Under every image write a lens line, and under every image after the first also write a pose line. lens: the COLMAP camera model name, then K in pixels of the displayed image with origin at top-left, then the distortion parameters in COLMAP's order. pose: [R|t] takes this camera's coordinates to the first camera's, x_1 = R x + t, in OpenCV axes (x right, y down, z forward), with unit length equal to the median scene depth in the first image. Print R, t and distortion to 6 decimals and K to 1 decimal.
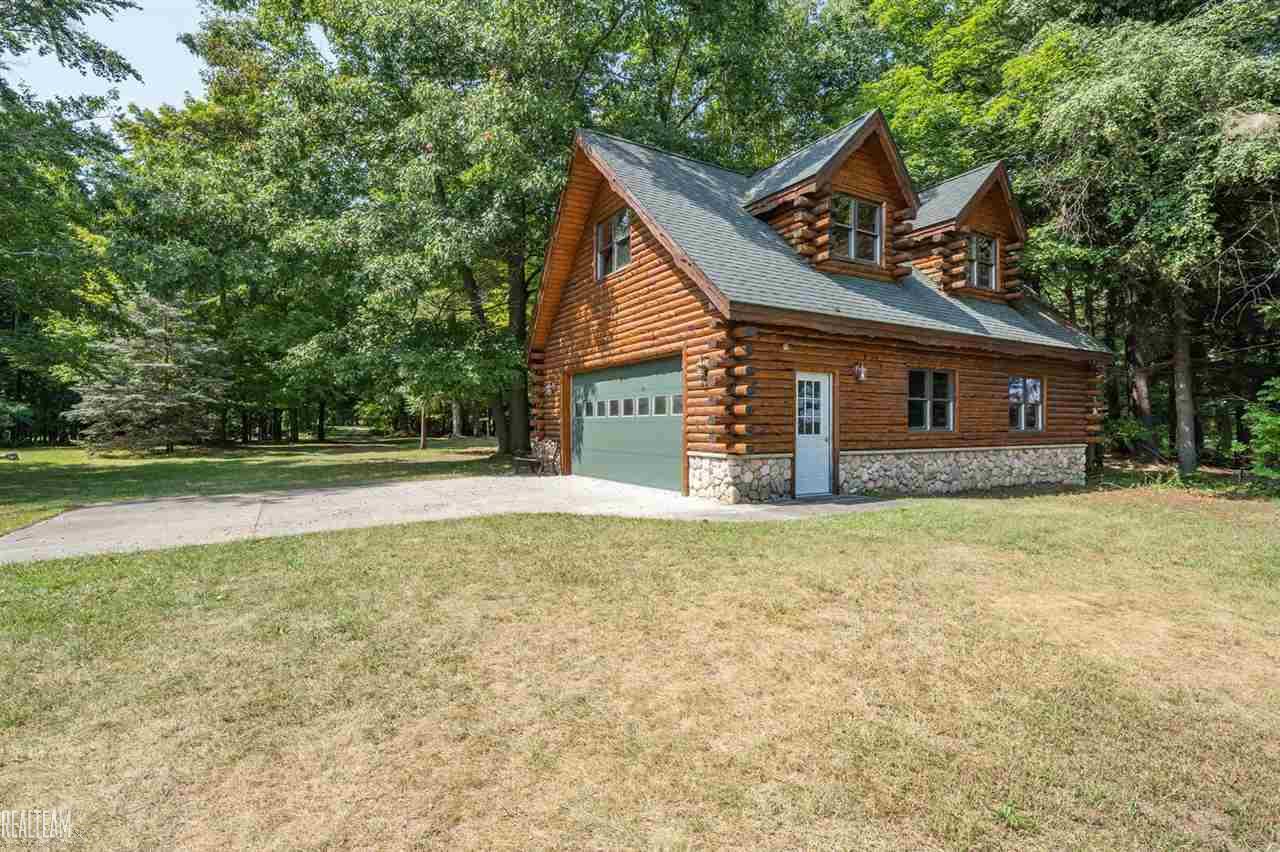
lens RADIAL K [[593.0, 0, 638.5], [0, 593.0, 428.1], [0, 0, 1]] dist [0.004243, -0.001267]
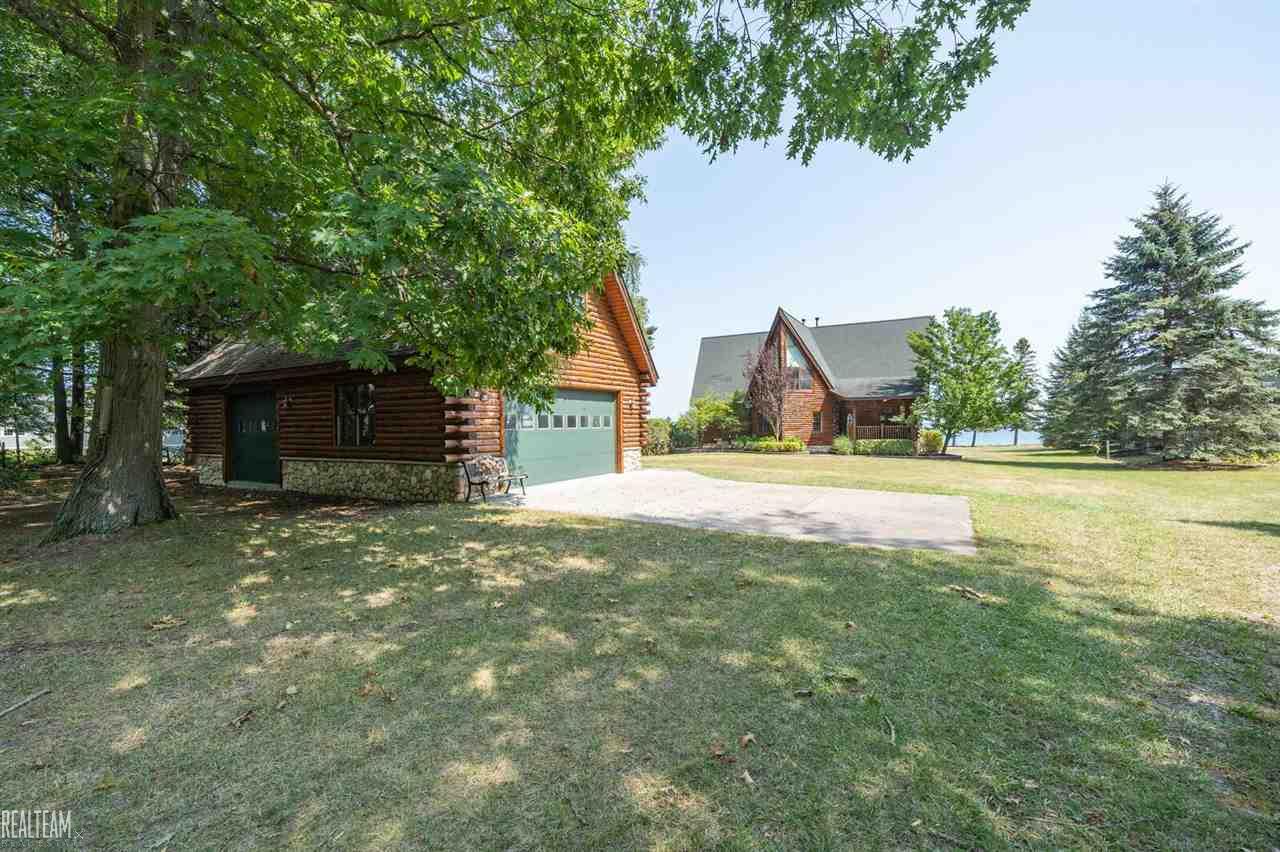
lens RADIAL K [[536.5, 0, 637.9], [0, 536.5, 427.3], [0, 0, 1]] dist [-0.002492, 0.000472]
pose [[-0.495723, 0.012798, 0.868387, -1.260398], [0.024738, 0.999694, -0.000611, -0.020345], [-0.868128, 0.021179, -0.495888, 1.640223]]
